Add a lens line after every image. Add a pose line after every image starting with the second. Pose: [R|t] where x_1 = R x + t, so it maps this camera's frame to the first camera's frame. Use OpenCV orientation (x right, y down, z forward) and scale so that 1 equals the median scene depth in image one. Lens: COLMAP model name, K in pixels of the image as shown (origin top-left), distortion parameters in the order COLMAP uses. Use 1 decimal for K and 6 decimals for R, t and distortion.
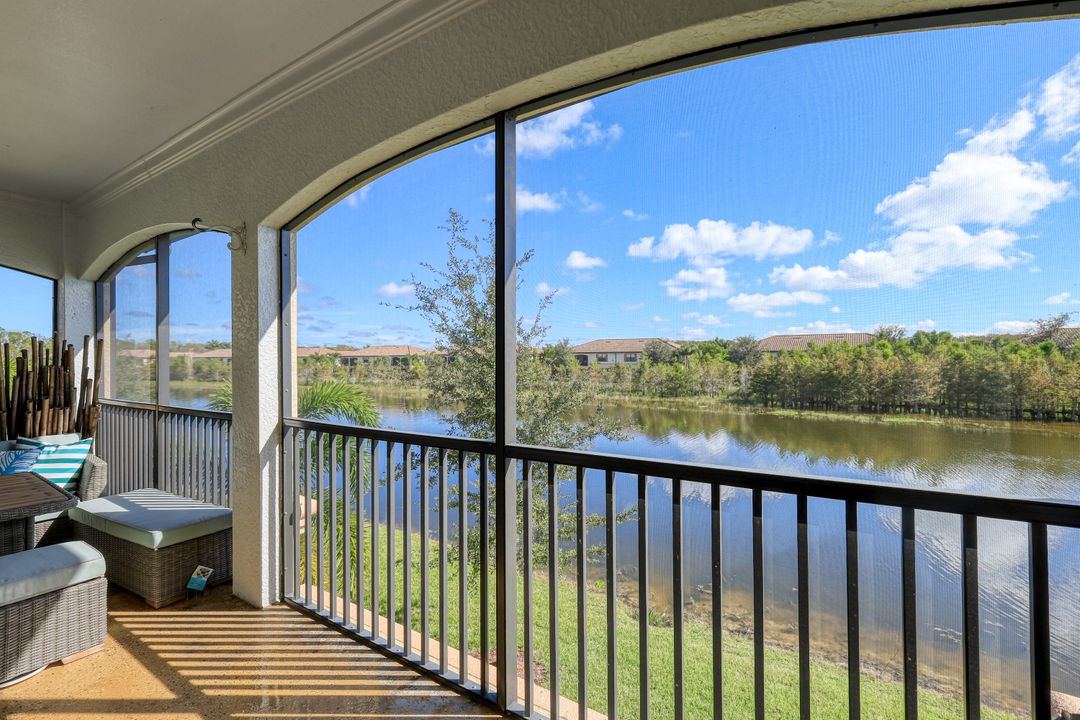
lens RADIAL K [[472.4, 0, 541.5], [0, 472.4, 357.0], [0, 0, 1]] dist [0.002758, -0.000305]
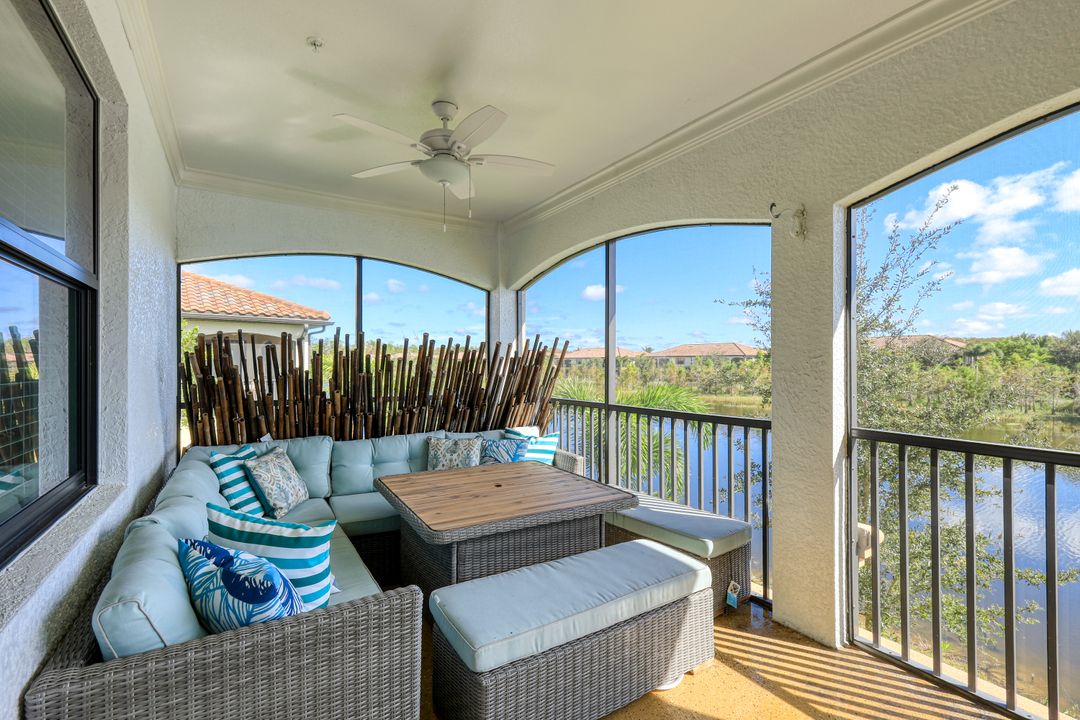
lens RADIAL K [[472.4, 0, 541.3], [0, 472.4, 355.2], [0, 0, 1]] dist [0.002758, -0.000305]
pose [[0.913341, -0.003350, -0.407182, -0.438970], [0.000355, 0.999972, -0.007432, 0.002791], [0.407195, 0.006643, 0.913317, -0.002959]]
